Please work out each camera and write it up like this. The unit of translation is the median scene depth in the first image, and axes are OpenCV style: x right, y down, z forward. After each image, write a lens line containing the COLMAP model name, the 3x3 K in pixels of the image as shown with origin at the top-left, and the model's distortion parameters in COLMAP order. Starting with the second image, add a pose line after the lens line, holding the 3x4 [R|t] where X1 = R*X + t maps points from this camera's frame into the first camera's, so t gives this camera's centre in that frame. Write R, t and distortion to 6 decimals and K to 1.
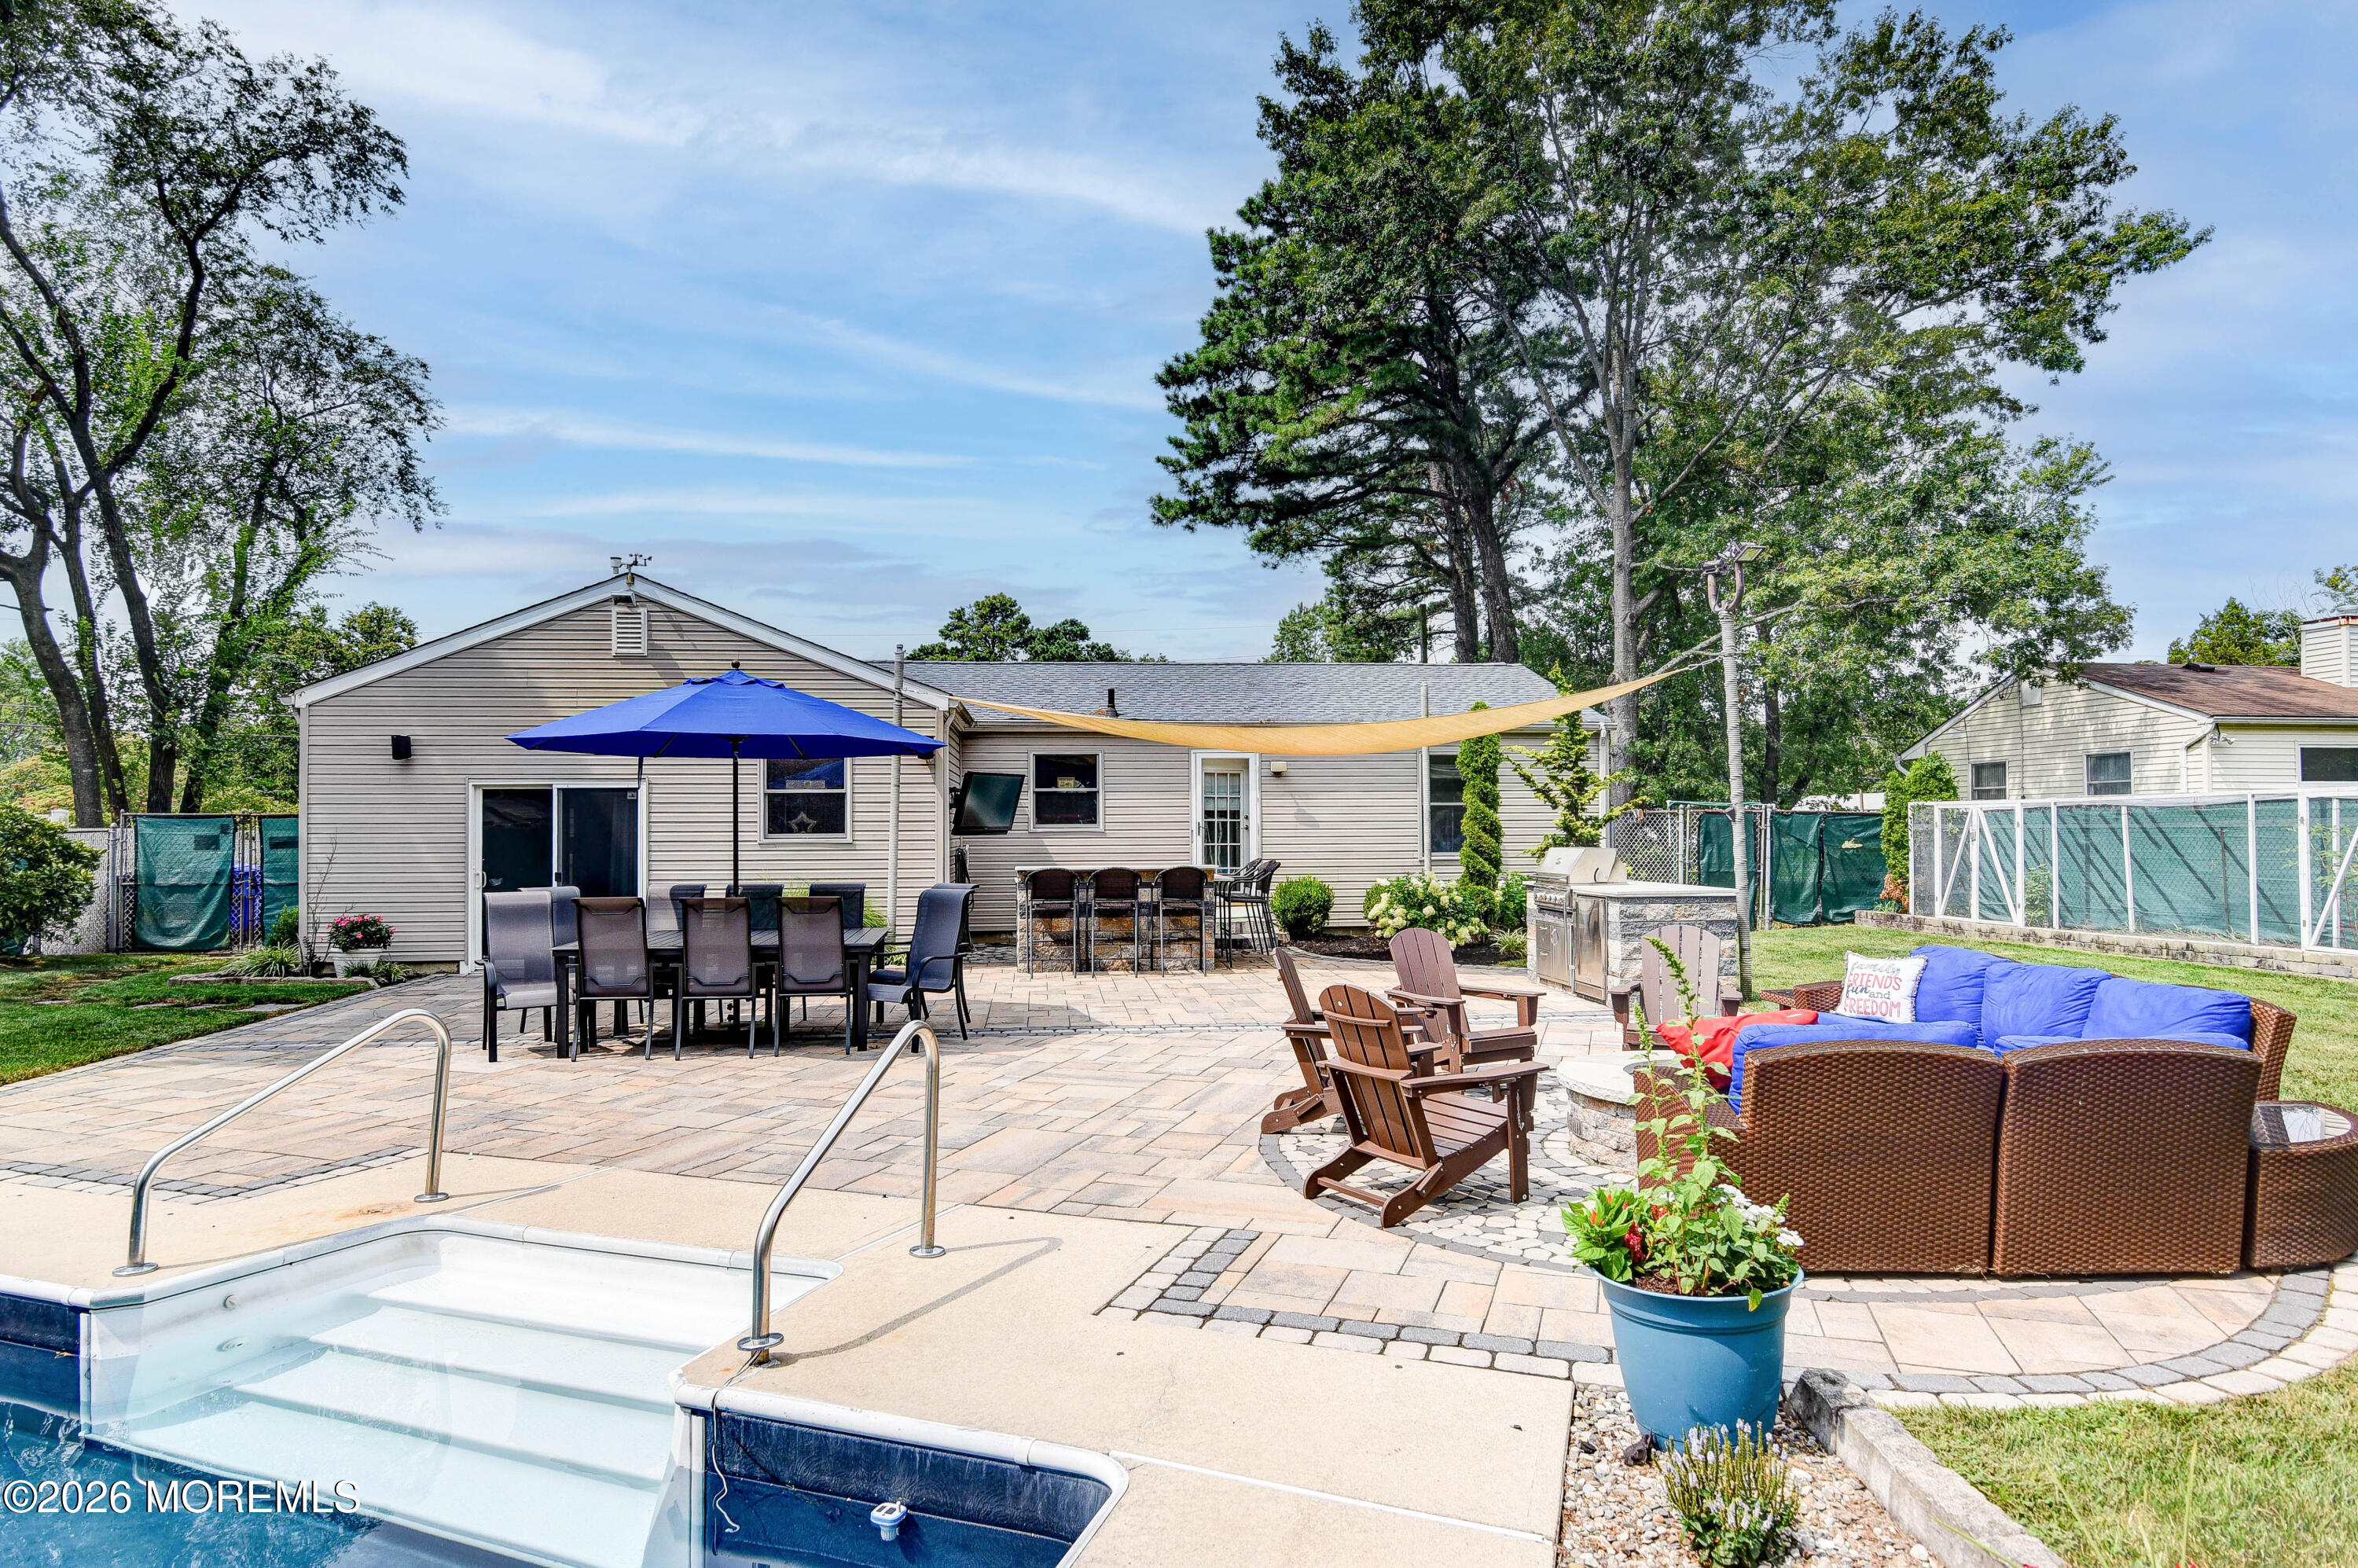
lens RADIAL K [[1315.5, 0, 1183.7], [0, 1315.5, 801.1], [0, 0, 1]] dist [-0.006832, -0.002341]
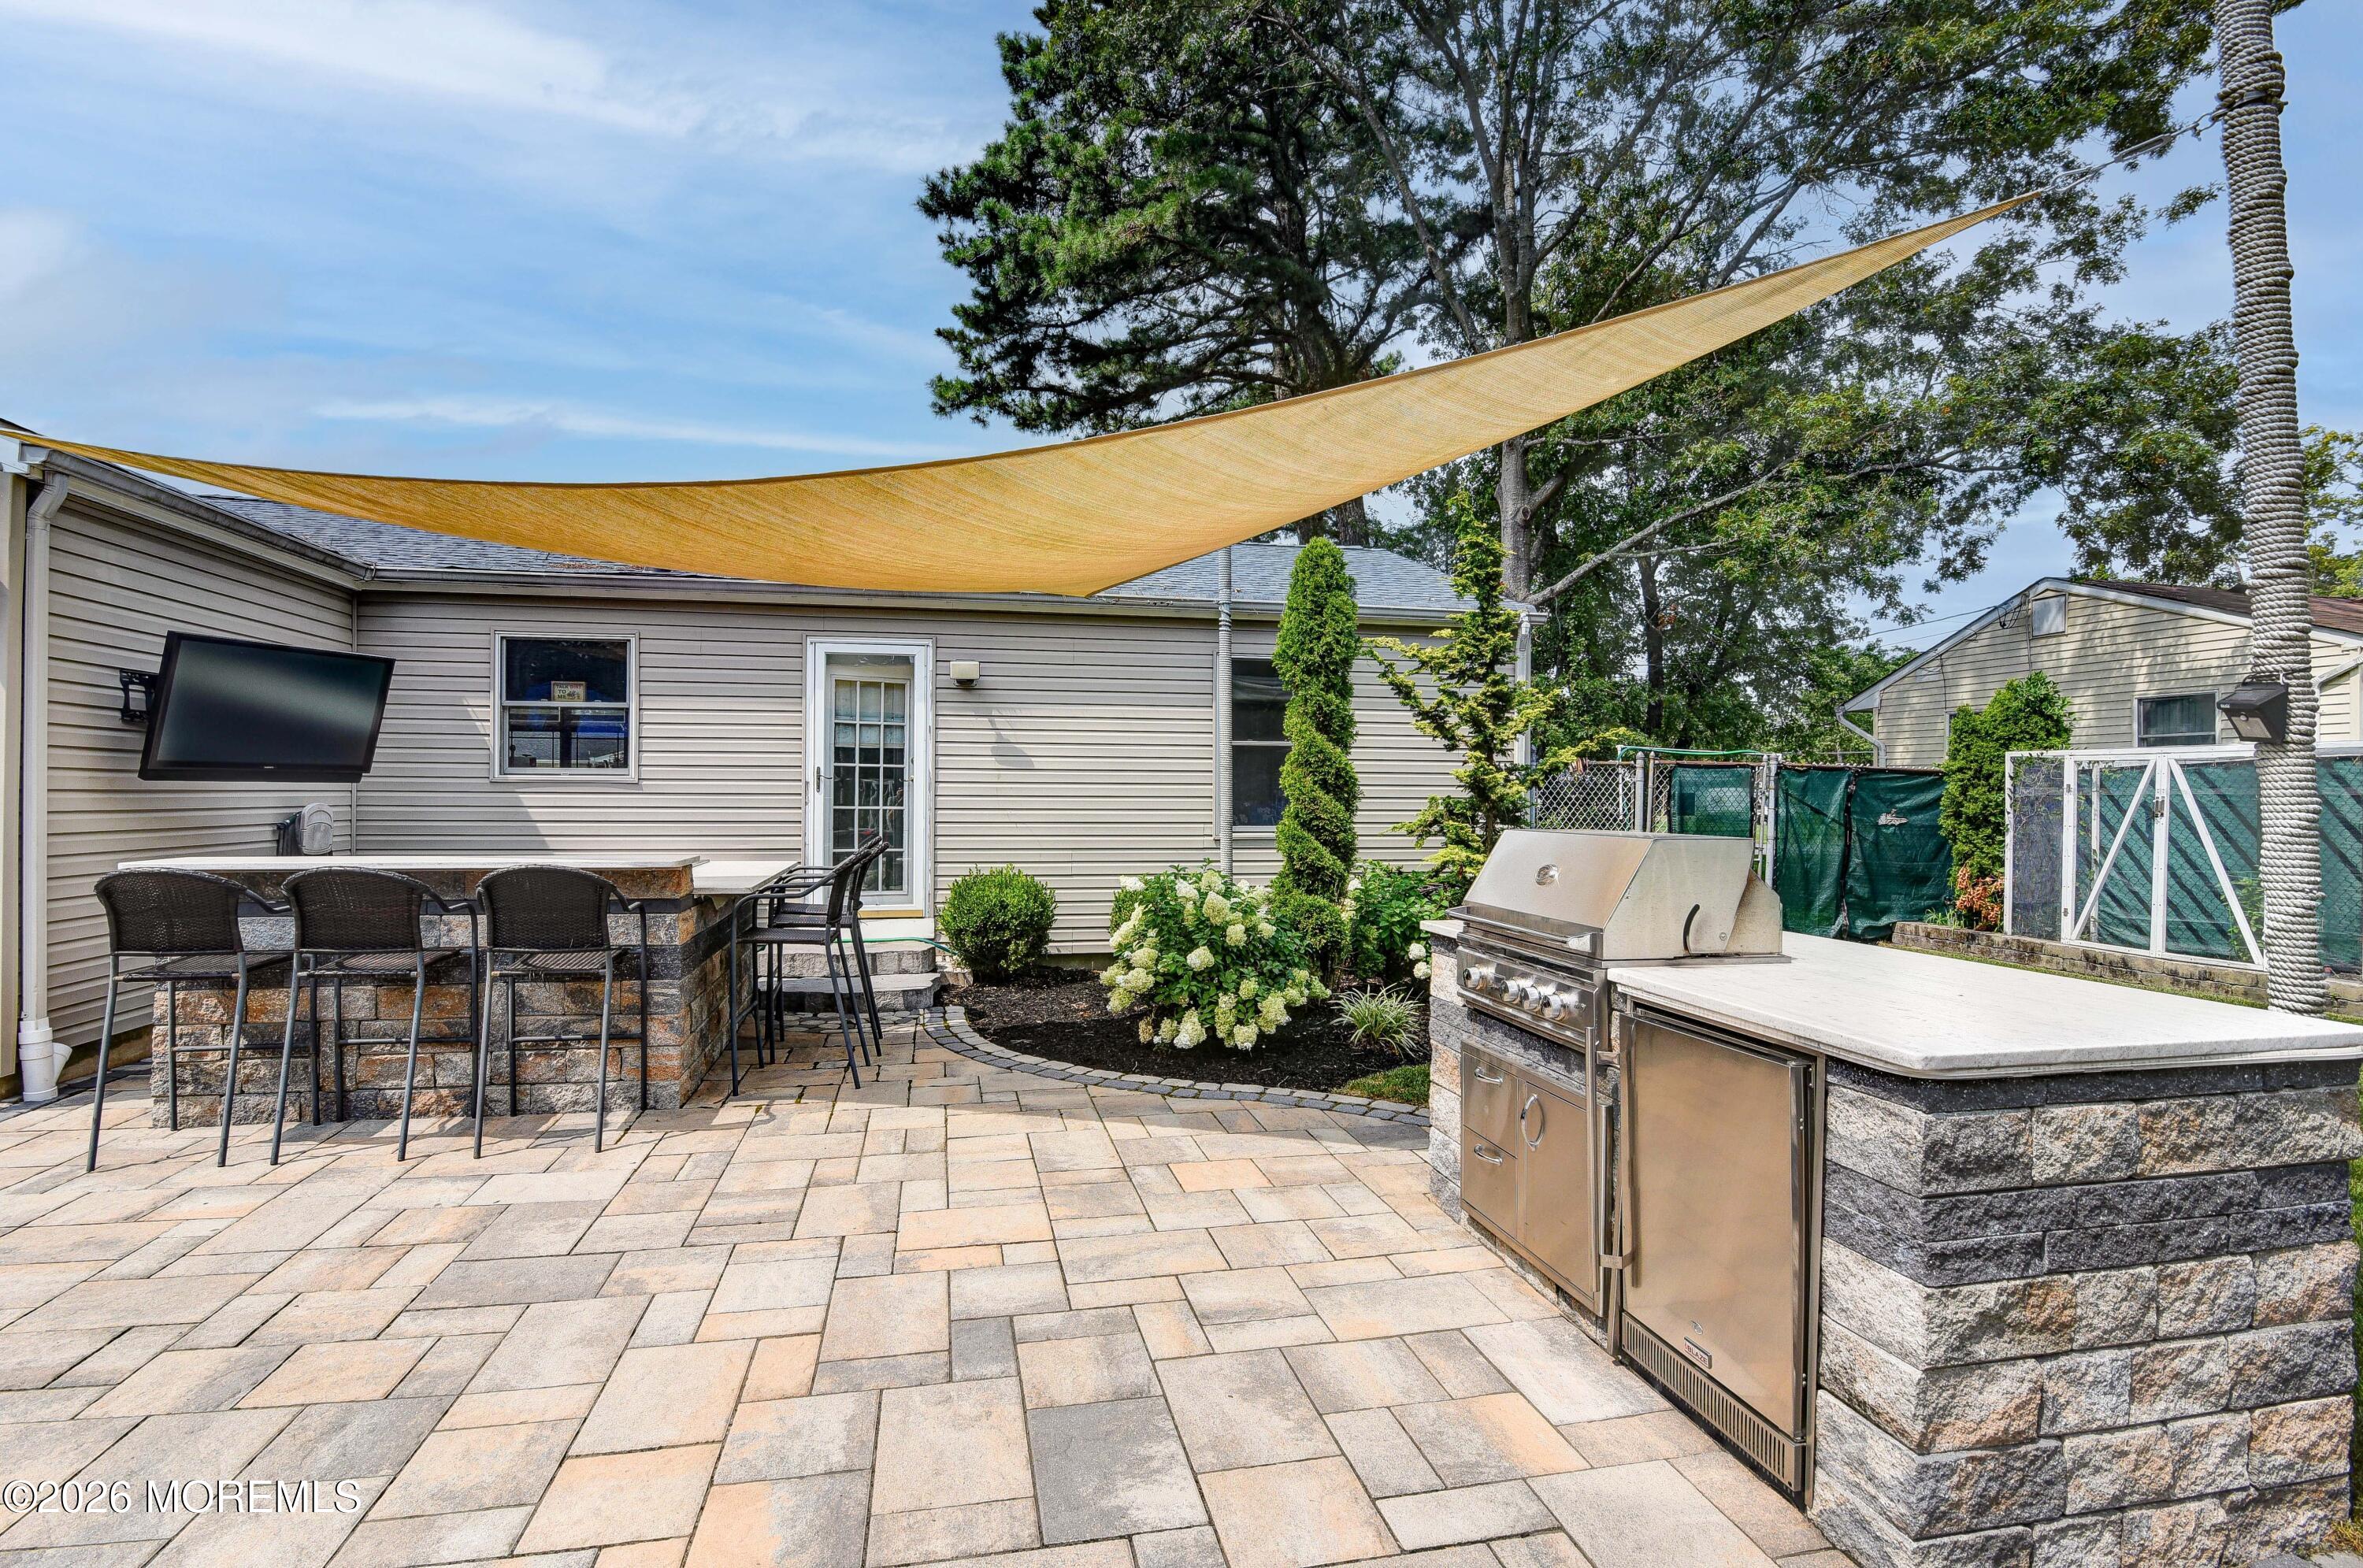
lens RADIAL K [[1152.4, 0, 1167.9], [0, 1152.4, 791.0], [0, 0, 1]] dist [-0.018279, -0.000924]
pose [[0.996426, 0.011878, 0.083628, 0.117778], [-0.013442, 0.999745, 0.018160, 0.014938], [-0.083391, -0.019220, 0.996332, 0.503071]]
